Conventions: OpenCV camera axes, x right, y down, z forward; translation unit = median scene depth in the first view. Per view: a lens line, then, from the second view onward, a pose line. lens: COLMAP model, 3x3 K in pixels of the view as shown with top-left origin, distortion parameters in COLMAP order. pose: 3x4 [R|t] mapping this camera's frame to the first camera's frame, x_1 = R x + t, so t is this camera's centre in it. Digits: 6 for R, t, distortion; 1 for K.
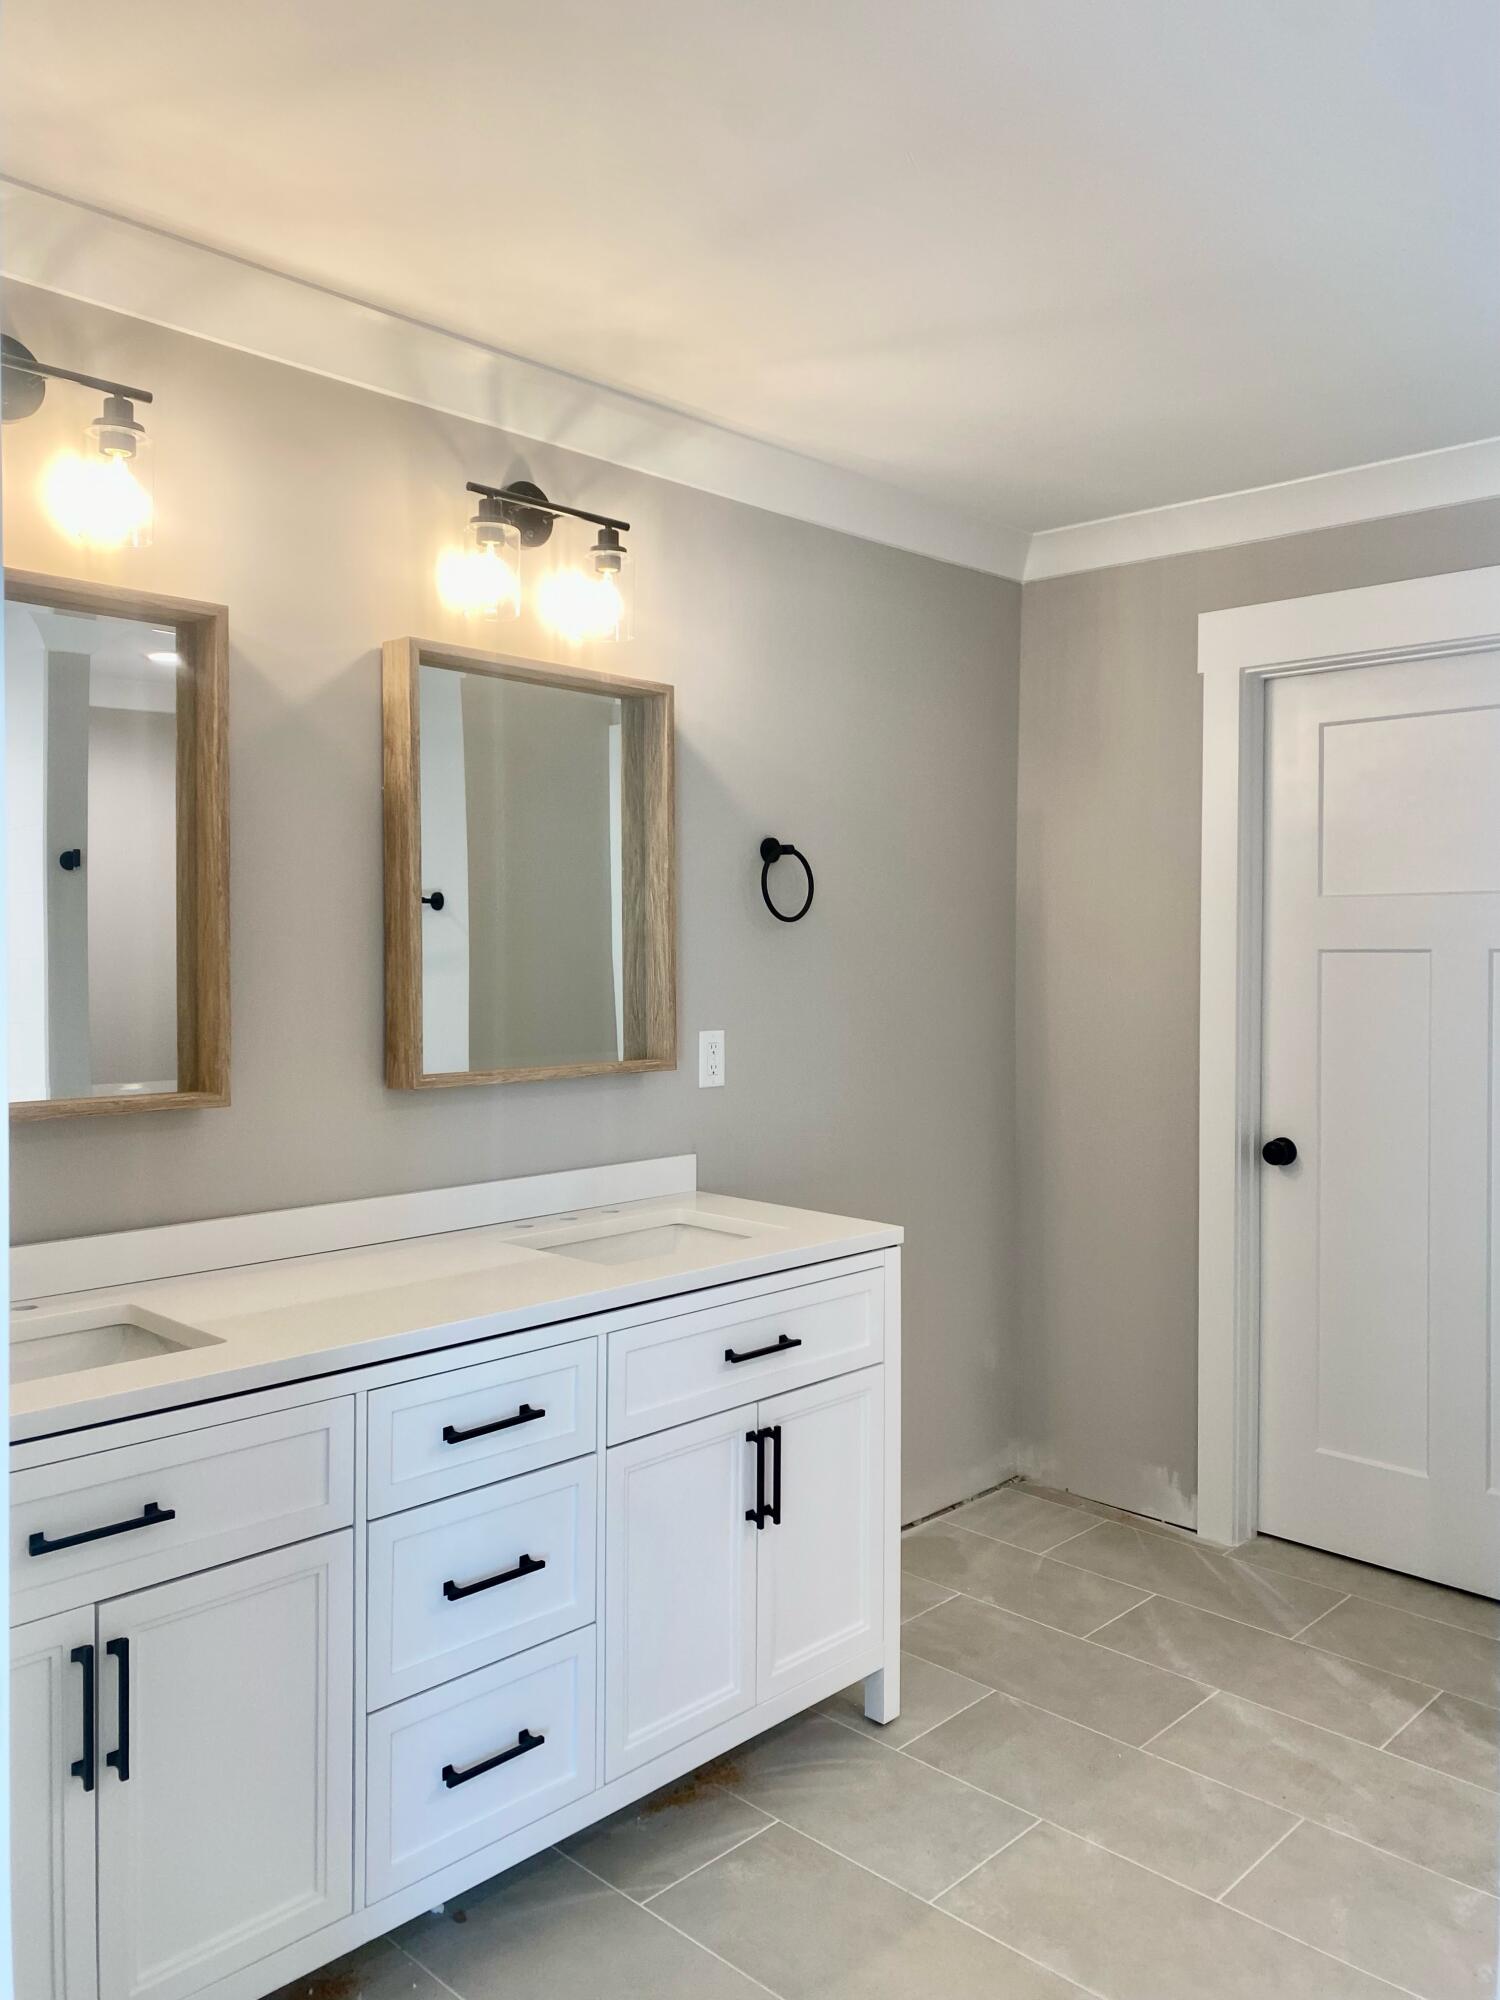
lens RADIAL K [[1502.6, 0, 760.7], [0, 1502.6, 978.7], [0, 0, 1]] dist [-0.010498, -0.016743]
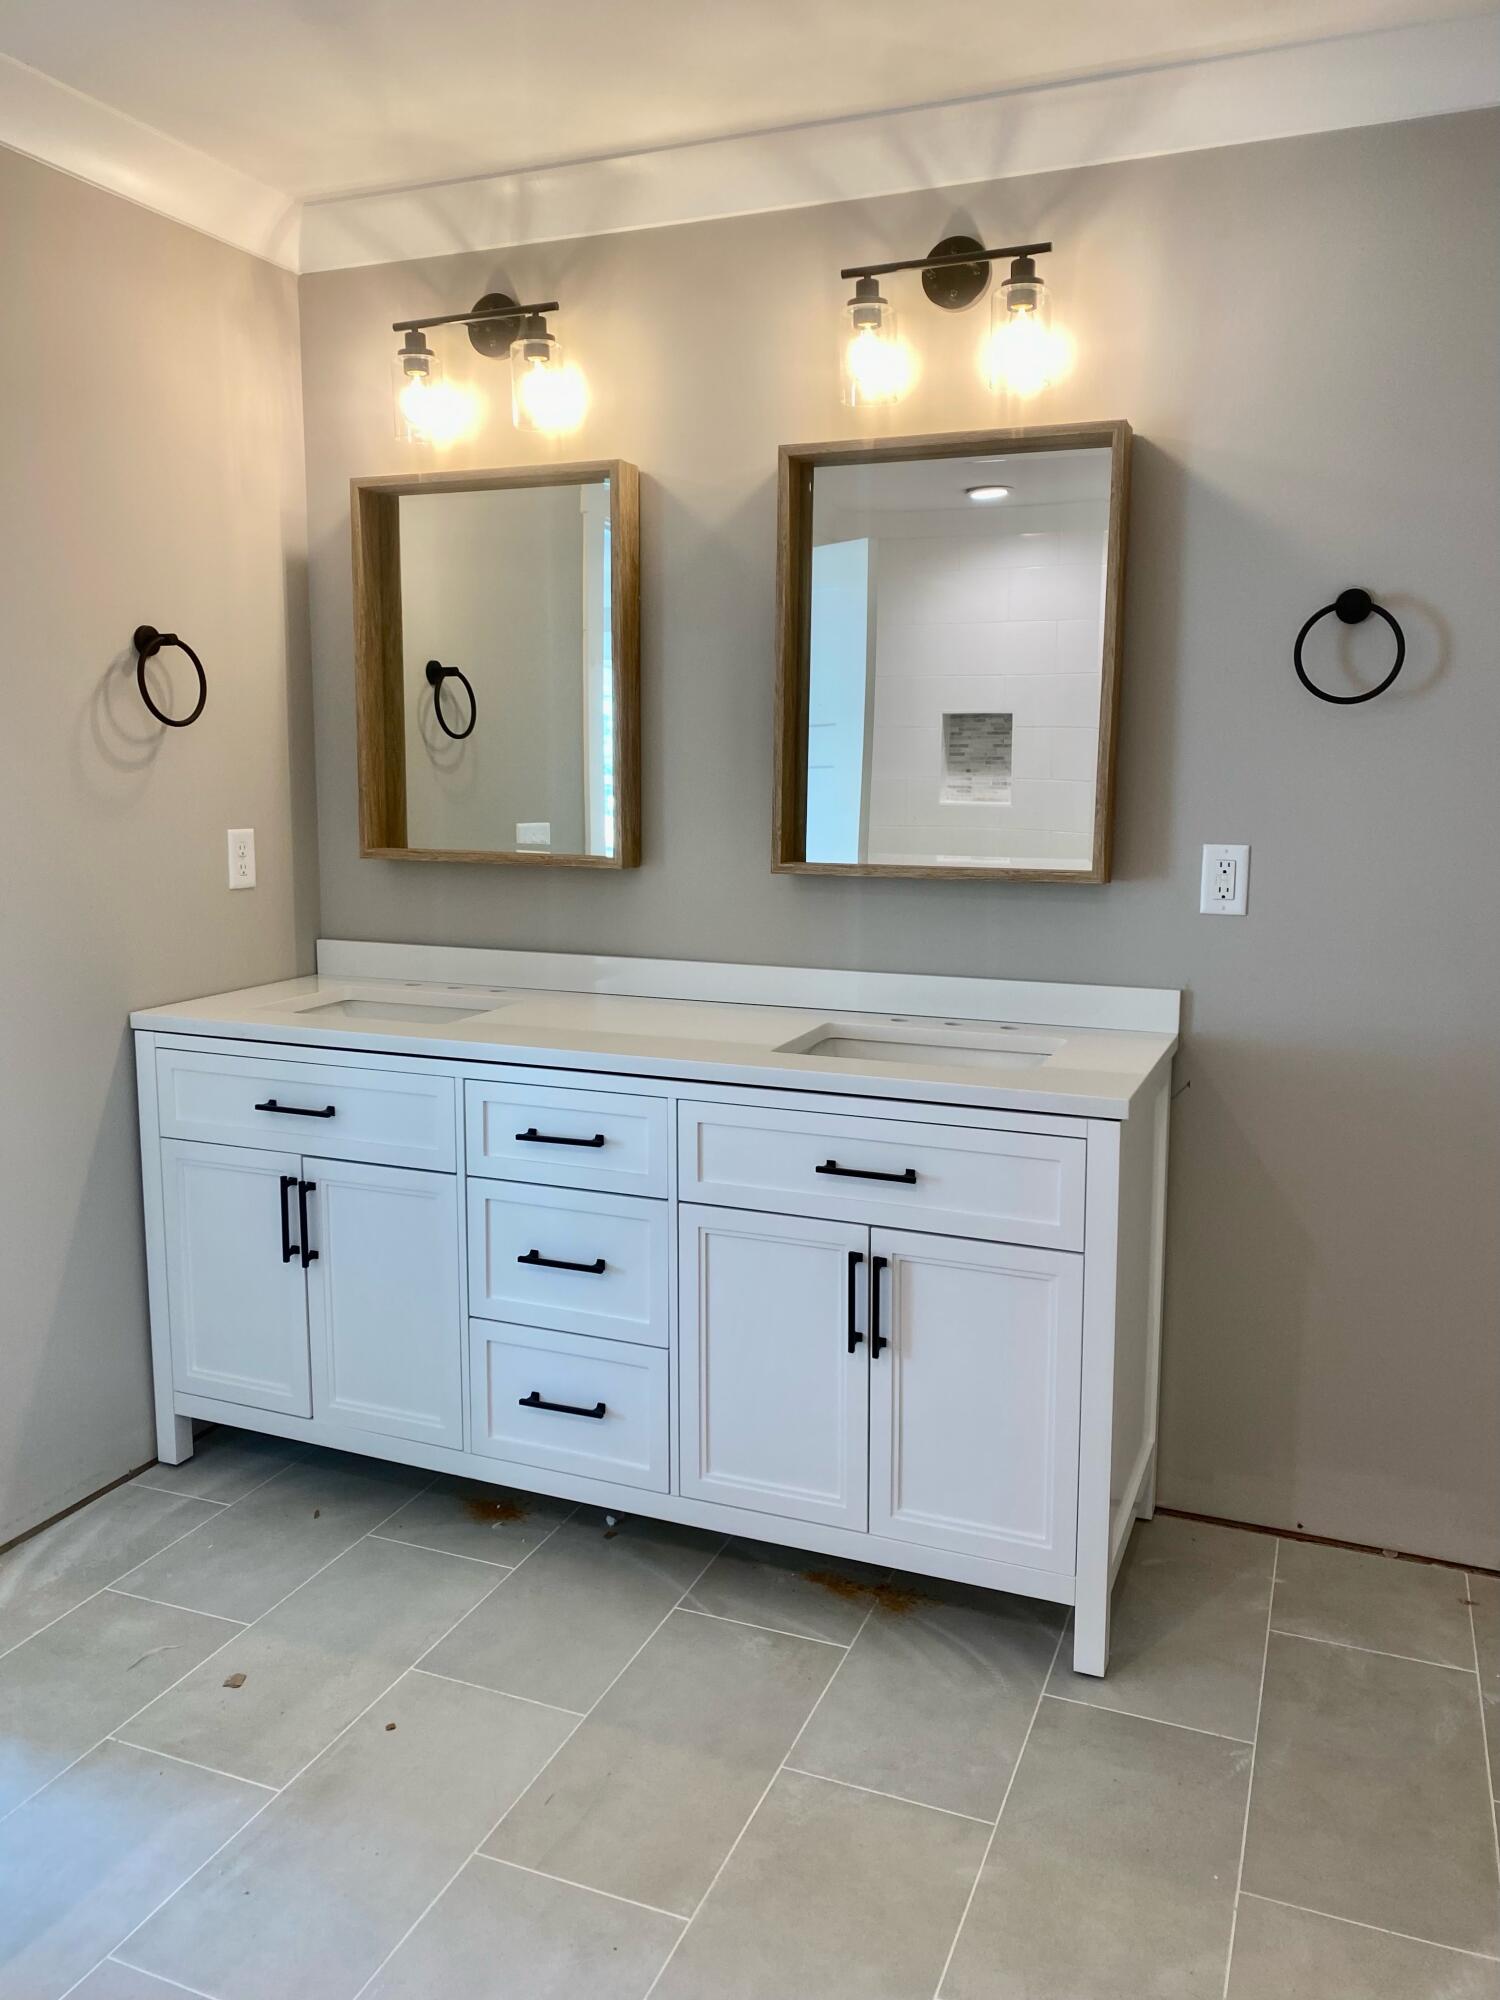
lens RADIAL K [[1502.6, 0, 760.3], [0, 1502.6, 1011.2], [0, 0, 1]] dist [-0.010498, -0.016743]
pose [[0.365467, 0.146781, -0.919178, 0.770115], [-0.021998, 0.988575, 0.149116, 0.009739], [0.930564, -0.034277, 0.364521, 0.565334]]
